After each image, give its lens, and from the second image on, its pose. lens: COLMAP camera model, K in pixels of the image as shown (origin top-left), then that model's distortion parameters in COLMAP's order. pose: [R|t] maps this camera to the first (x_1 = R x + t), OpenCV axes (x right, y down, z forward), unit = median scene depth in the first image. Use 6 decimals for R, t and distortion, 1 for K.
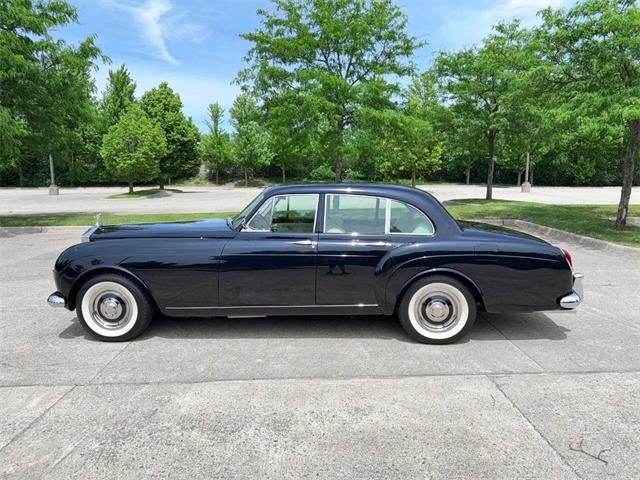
lens RADIAL K [[452.1, 0, 324.9], [0, 452.1, 244.6], [0, 0, 1]] dist [0.035786, -0.047350]
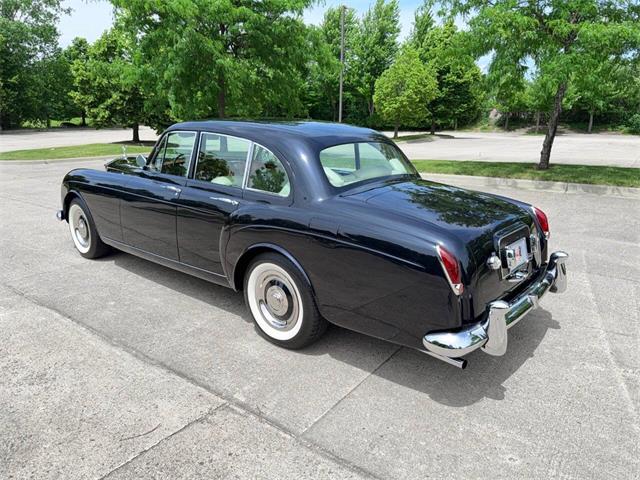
lens RADIAL K [[452.1, 0, 320.2], [0, 452.1, 248.0], [0, 0, 1]] dist [0.035786, -0.047350]
pose [[0.781031, 0.179628, -0.598101, 0.102865], [-0.106622, 0.982033, 0.155702, -0.008150], [0.615323, -0.057837, 0.786150, 0.068342]]
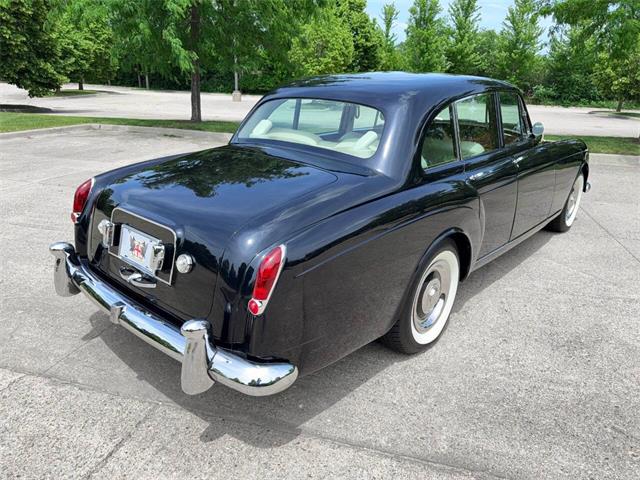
lens RADIAL K [[452.1, 0, 322.8], [0, 452.1, 243.7], [0, 0, 1]] dist [0.035786, -0.047350]
pose [[0.955590, 0.129818, -0.264564, -0.118158], [-0.082018, 0.979432, 0.184352, -0.001980], [0.283055, -0.154466, 0.946584, 0.062372]]
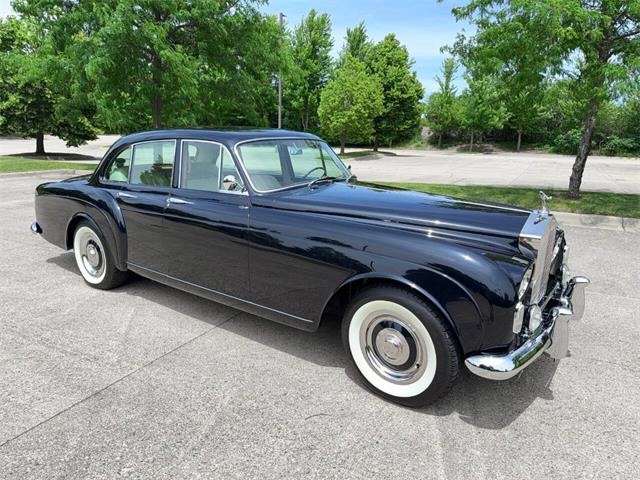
lens RADIAL K [[452.1, 0, 319.2], [0, 452.1, 243.9], [0, 0, 1]] dist [0.035786, -0.047350]
pose [[0.872748, 0.142905, -0.466786, 0.010303], [-0.108023, 0.989023, 0.100816, -0.014650], [0.476069, -0.037563, 0.878605, 0.120923]]
